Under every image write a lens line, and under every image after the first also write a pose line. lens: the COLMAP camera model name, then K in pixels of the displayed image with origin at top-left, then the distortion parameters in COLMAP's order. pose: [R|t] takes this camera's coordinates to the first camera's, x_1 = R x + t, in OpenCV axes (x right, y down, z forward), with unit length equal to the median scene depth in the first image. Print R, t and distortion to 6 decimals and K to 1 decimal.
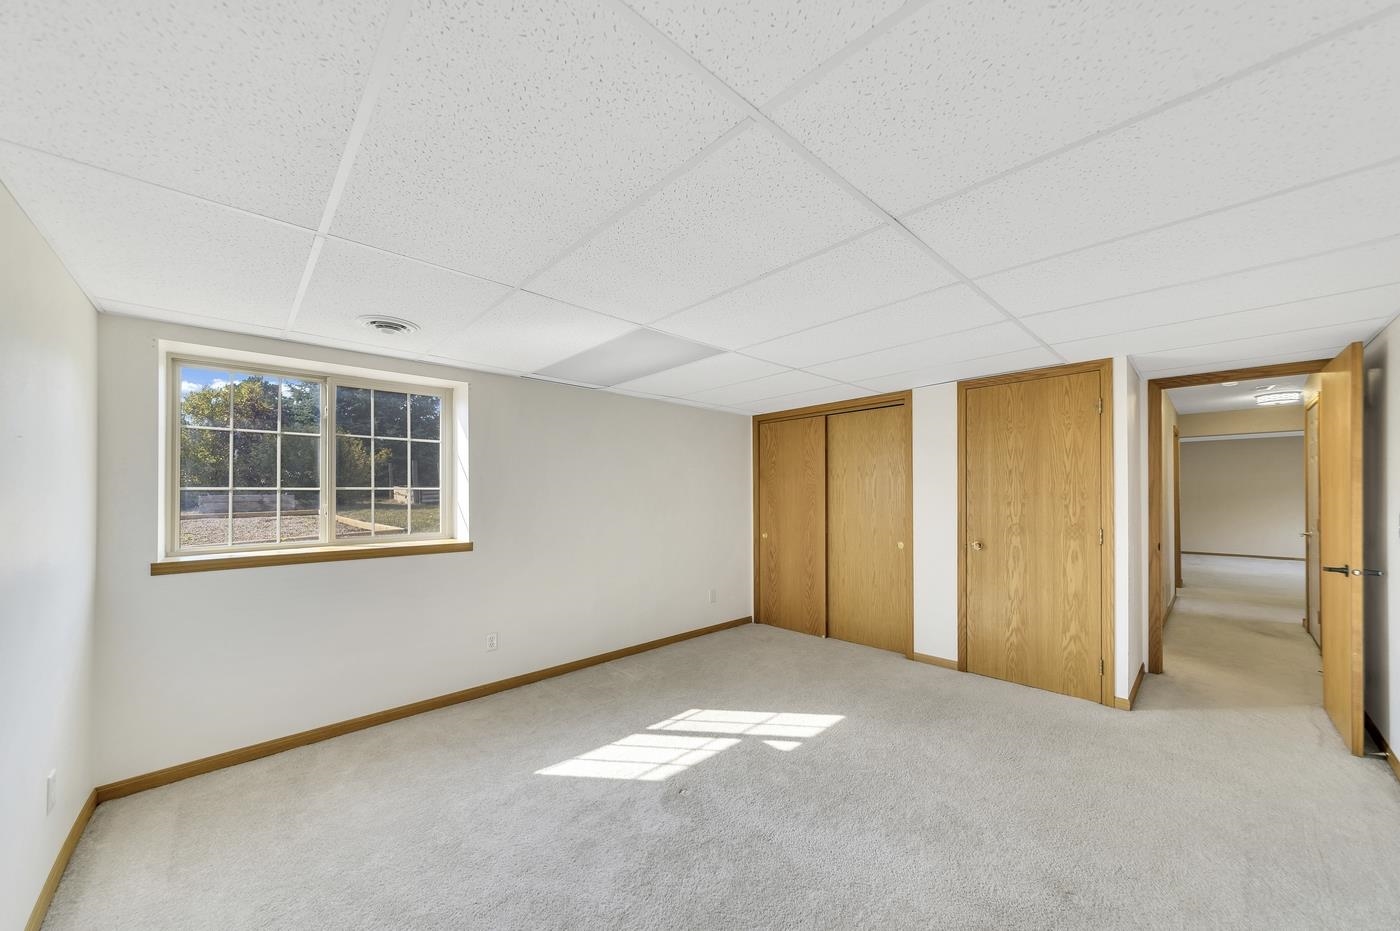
lens RADIAL K [[507.8, 0, 702.9], [0, 507.8, 475.0], [0, 0, 1]] dist [0.000346, 0.000077]
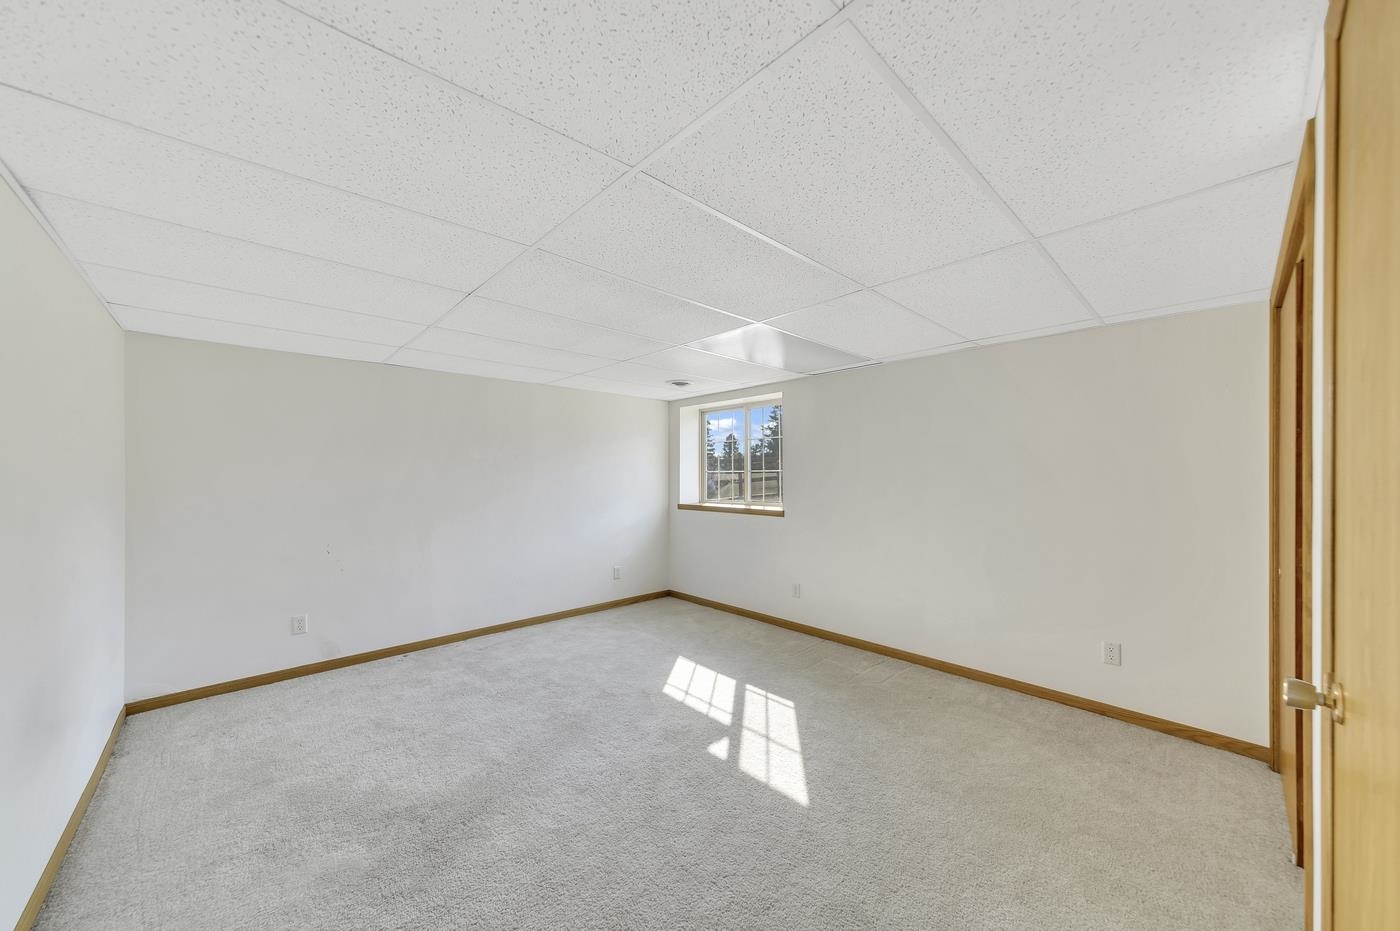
lens RADIAL K [[507.8, 0, 702.9], [0, 507.8, 475.0], [0, 0, 1]] dist [0.000346, 0.000077]
pose [[-0.022368, 0.010227, -0.999698, 1.030392], [0.040005, 0.999156, 0.009326, 0.018567], [0.998949, -0.039784, -0.022758, 0.957240]]
